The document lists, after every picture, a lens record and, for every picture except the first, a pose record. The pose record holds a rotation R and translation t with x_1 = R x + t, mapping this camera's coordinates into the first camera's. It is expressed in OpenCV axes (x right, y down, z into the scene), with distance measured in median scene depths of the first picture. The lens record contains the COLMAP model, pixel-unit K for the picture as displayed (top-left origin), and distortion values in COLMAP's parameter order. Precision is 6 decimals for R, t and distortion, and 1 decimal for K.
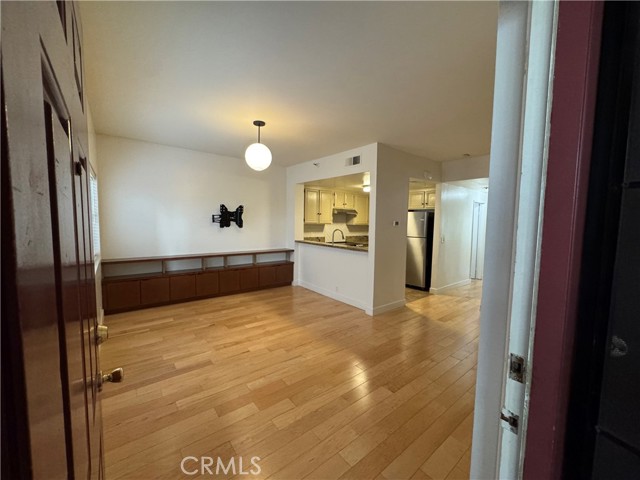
lens RADIAL K [[255.1, 0, 321.3], [0, 255.1, 238.2], [0, 0, 1]] dist [0.000688, -0.000203]
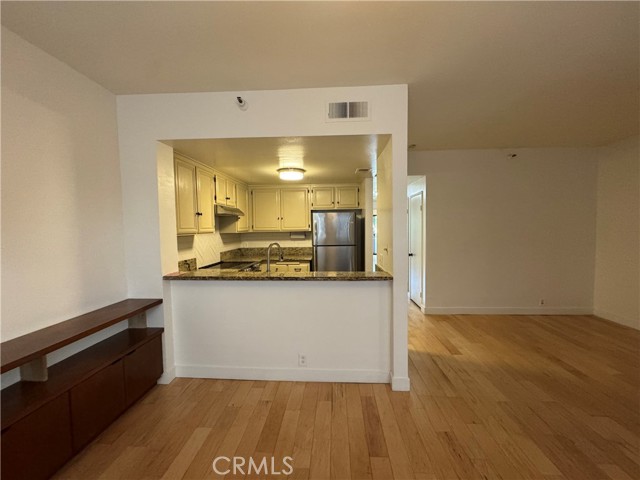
lens RADIAL K [[255.1, 0, 320.9], [0, 255.1, 239.4], [0, 0, 1]] dist [0.000688, -0.000203]
pose [[0.672591, -0.062624, 0.737360, -0.303286], [0.072289, 0.997207, 0.018753, -0.052492], [-0.736475, 0.040690, 0.675240, 0.683897]]
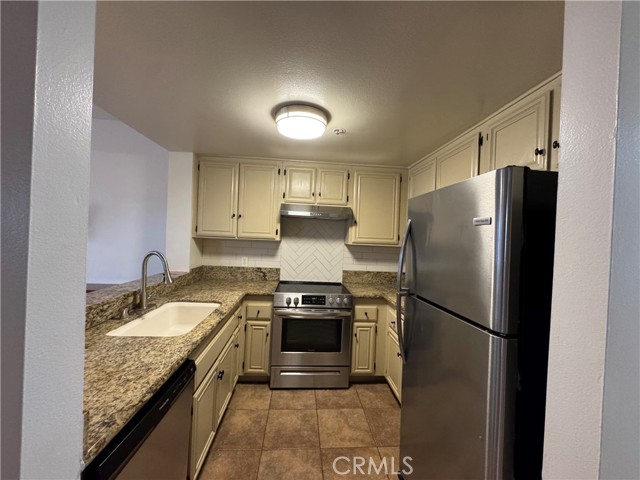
lens RADIAL K [[255.1, 0, 316.2], [0, 255.1, 235.4], [0, 0, 1]] dist [0.000688, -0.000203]
pose [[0.816621, 0.013820, -0.577008, 0.496065], [-0.064771, 0.995593, -0.067823, -0.055941], [0.573528, 0.092760, 0.813917, 1.007592]]
